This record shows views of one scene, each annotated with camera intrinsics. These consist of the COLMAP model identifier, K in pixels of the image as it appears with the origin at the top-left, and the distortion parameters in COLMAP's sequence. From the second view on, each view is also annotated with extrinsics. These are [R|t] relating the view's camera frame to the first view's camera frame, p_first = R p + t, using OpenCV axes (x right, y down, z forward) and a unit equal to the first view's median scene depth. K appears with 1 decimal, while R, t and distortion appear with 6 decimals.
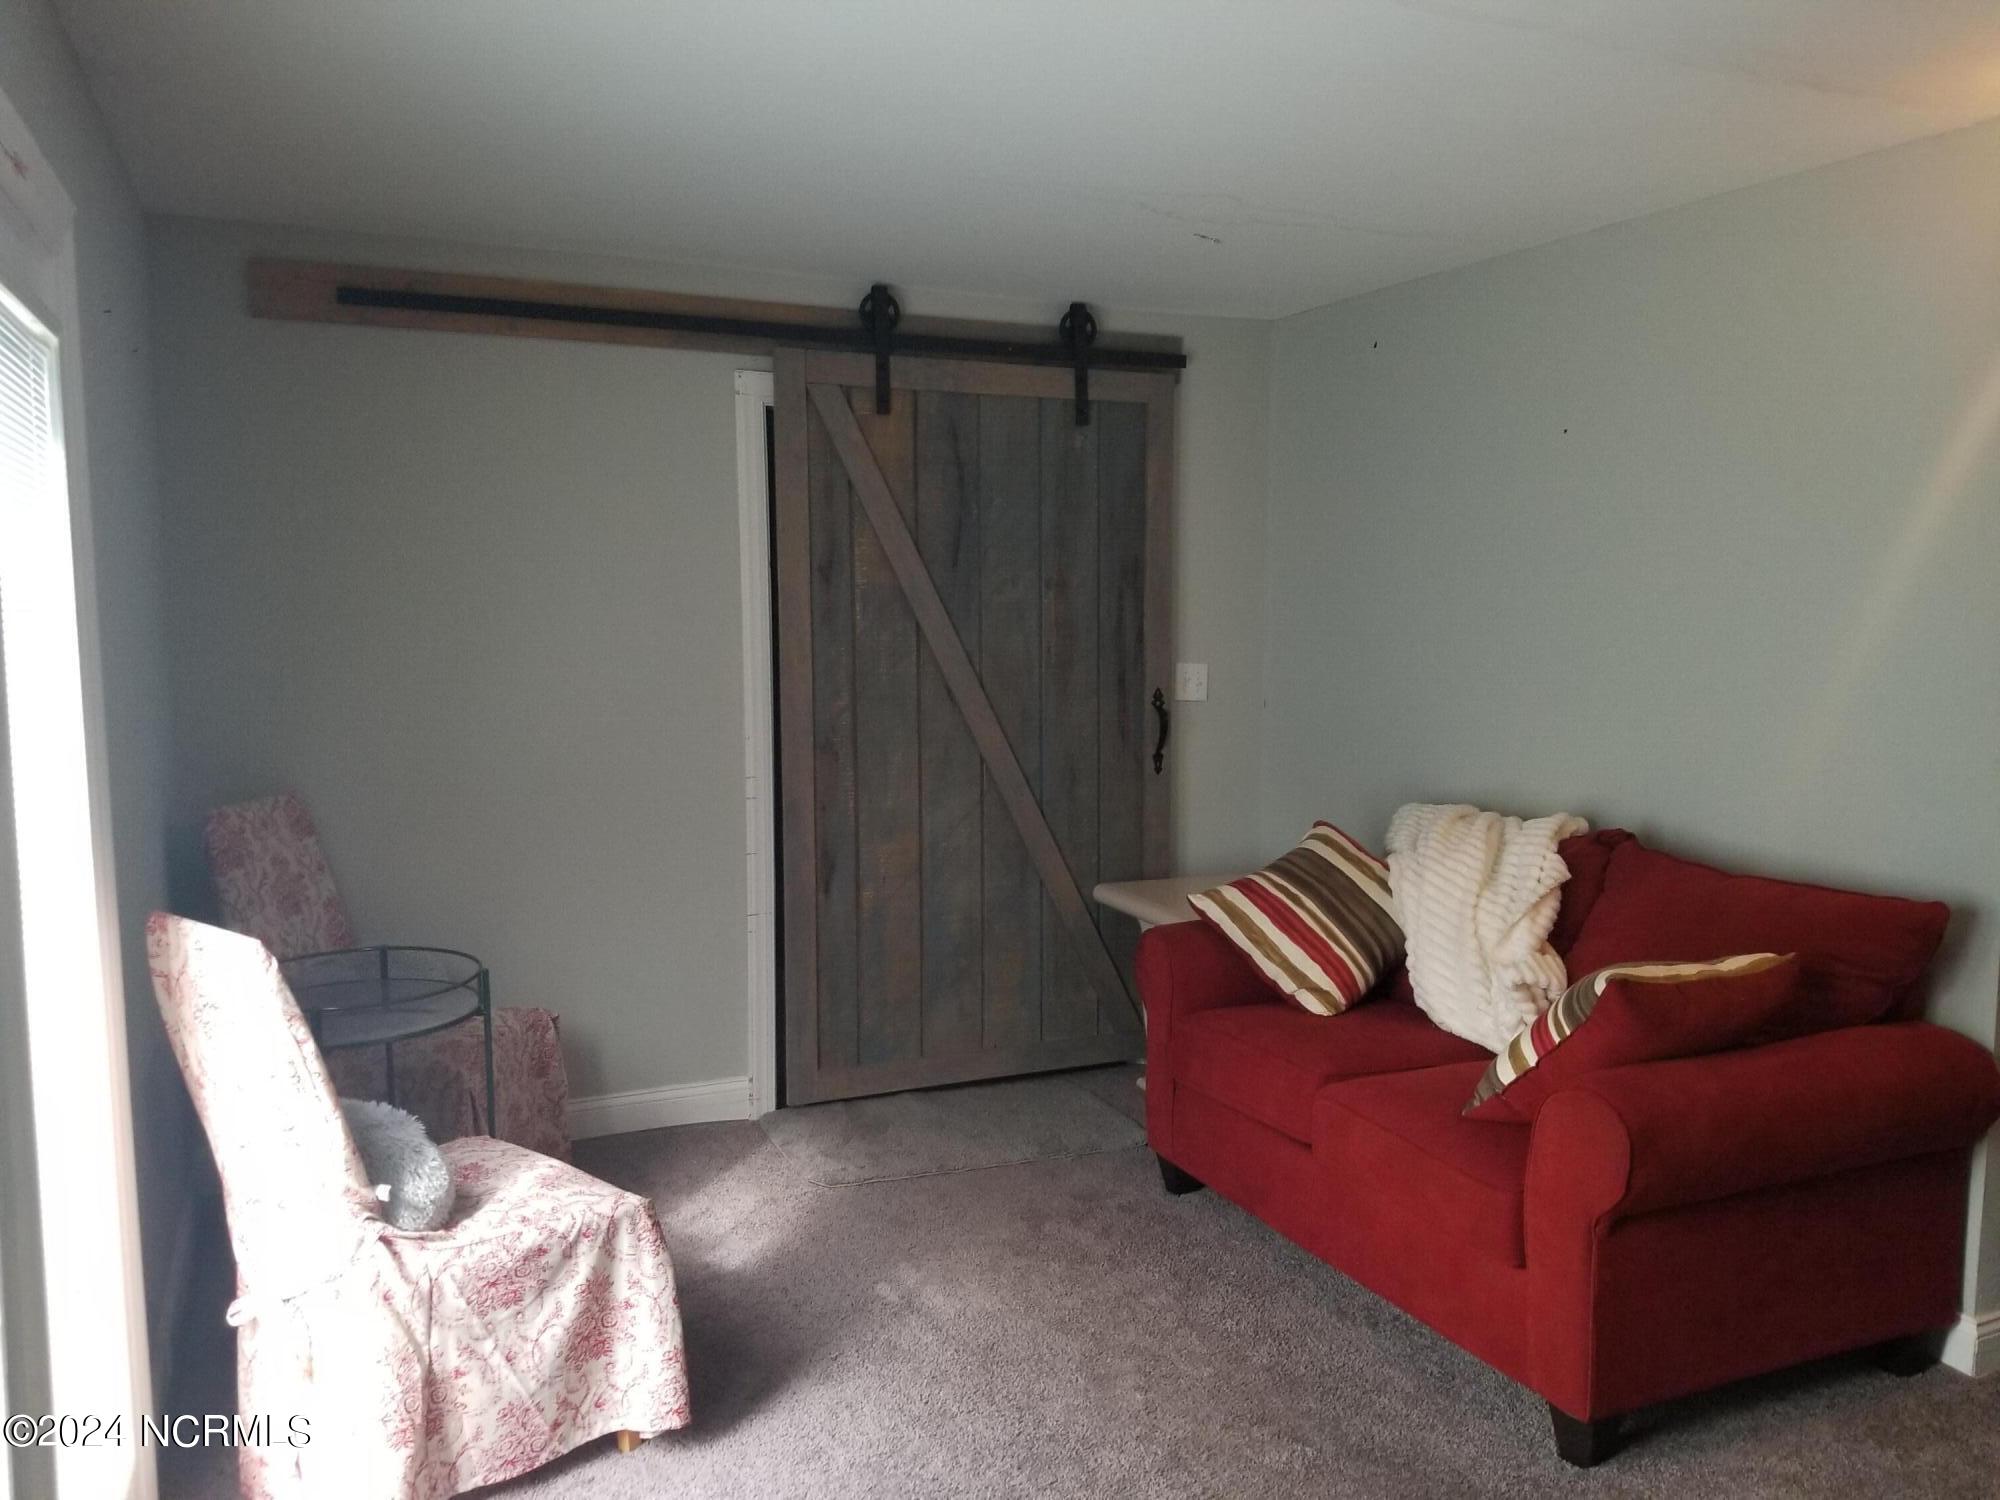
lens RADIAL K [[1535.7, 0, 998.3], [0, 1535.7, 761.9], [0, 0, 1]] dist [0.065416, -0.014455]
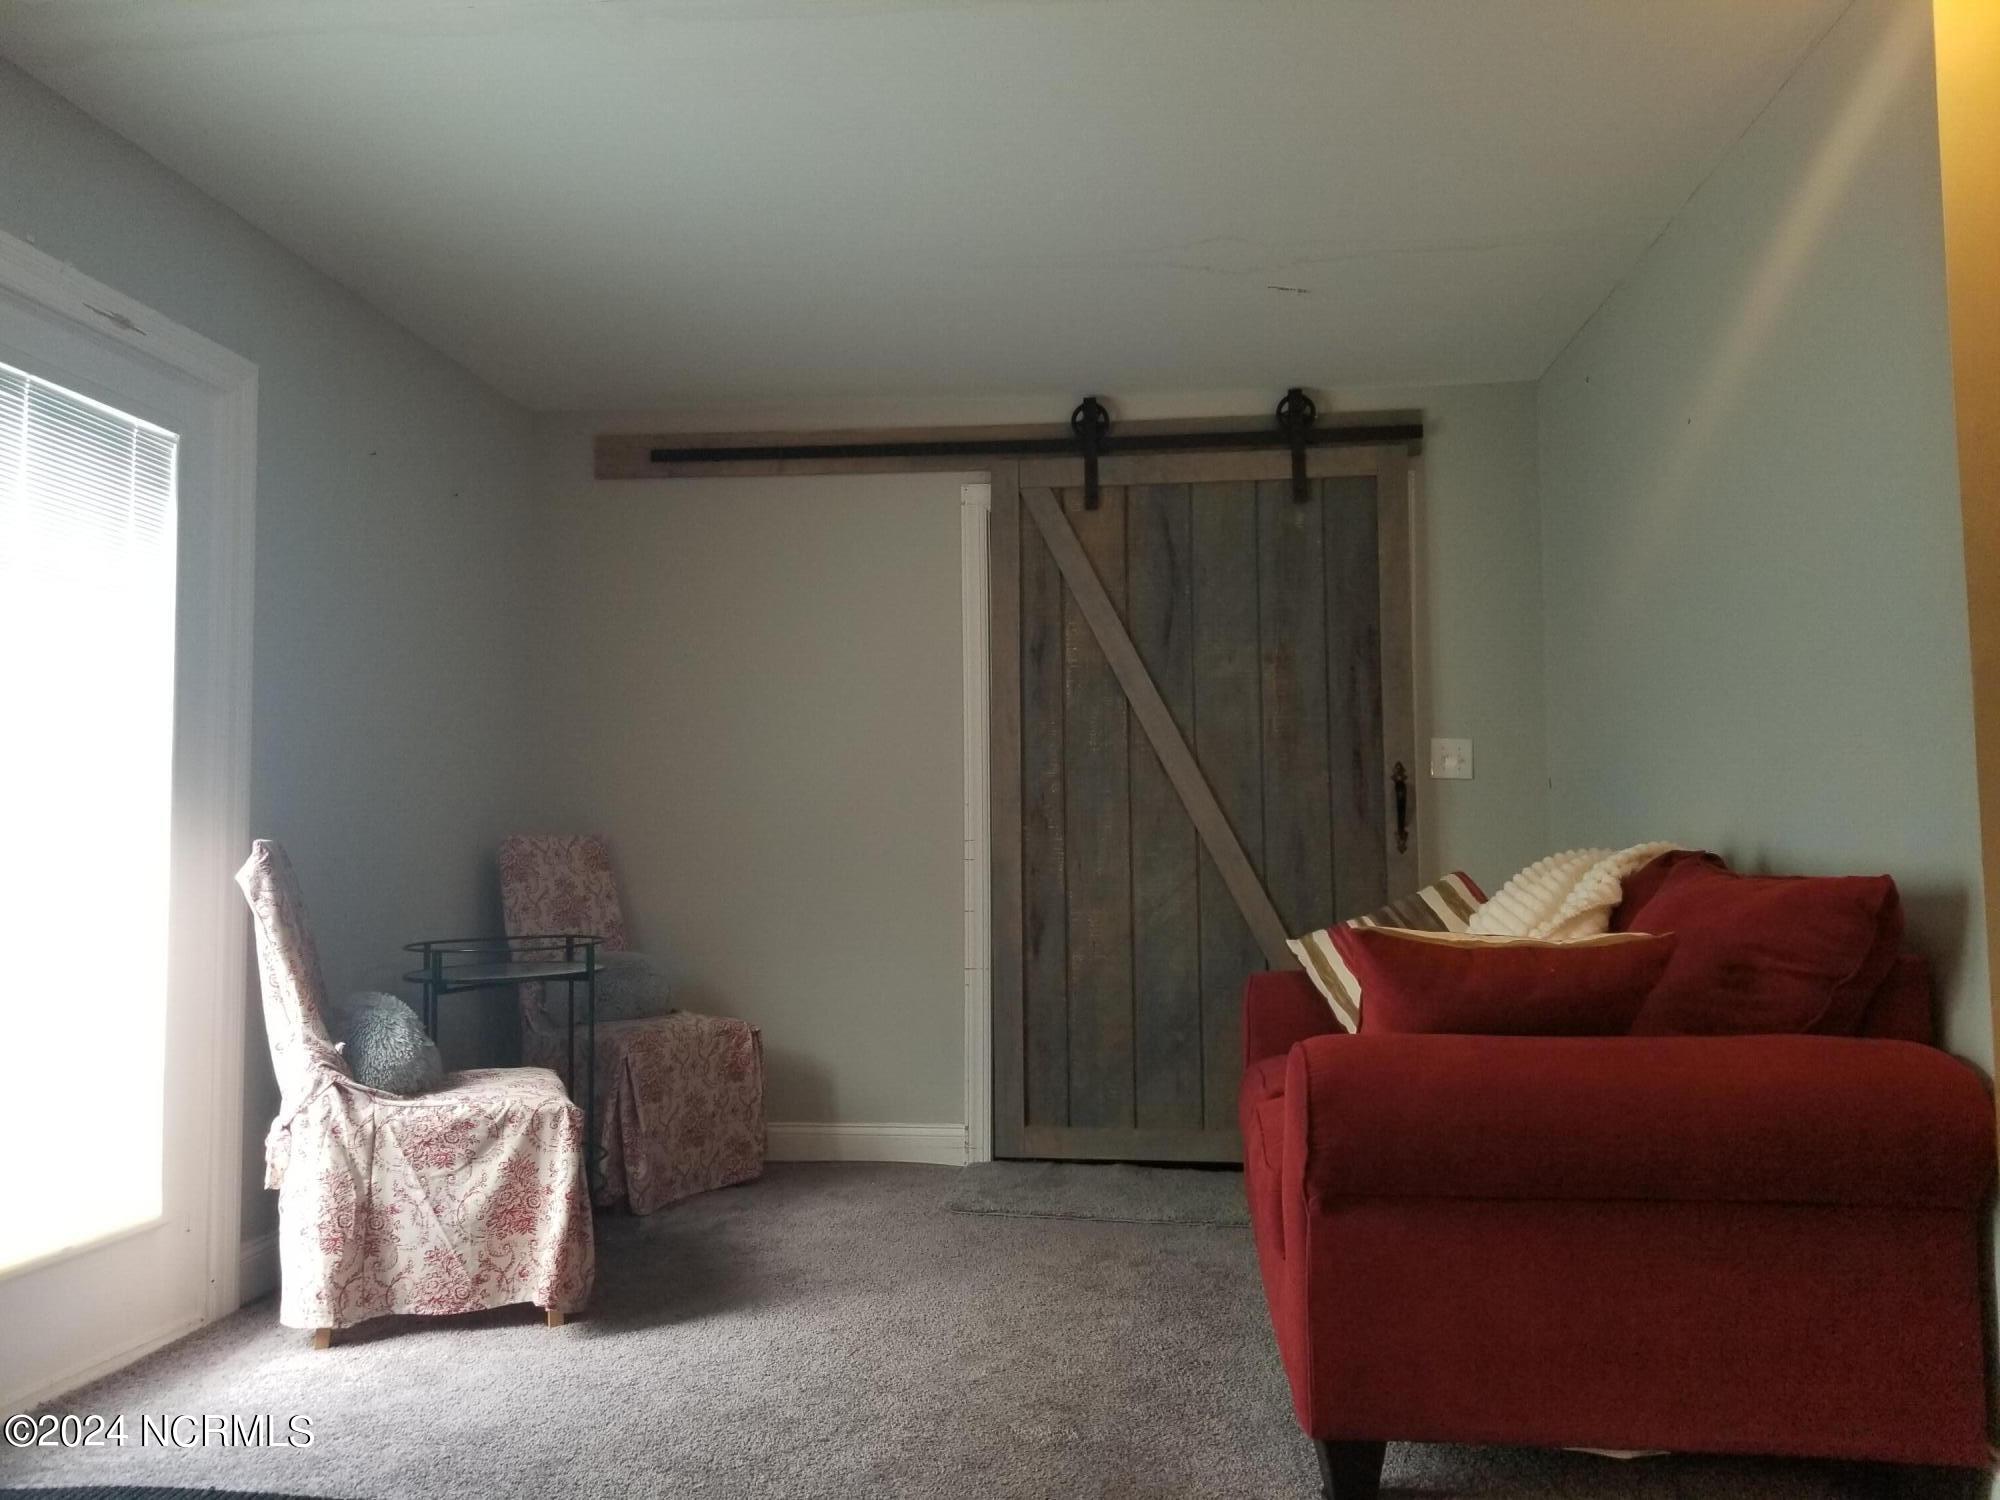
lens RADIAL K [[1535.7, 0, 998.3], [0, 1535.7, 741.8], [0, 0, 1]] dist [0.065416, -0.014455]
pose [[0.866485, -0.040157, -0.497585, 0.411948], [-0.043363, 0.986937, -0.155161, 0.111185], [0.497316, 0.156021, 0.853425, 0.065132]]
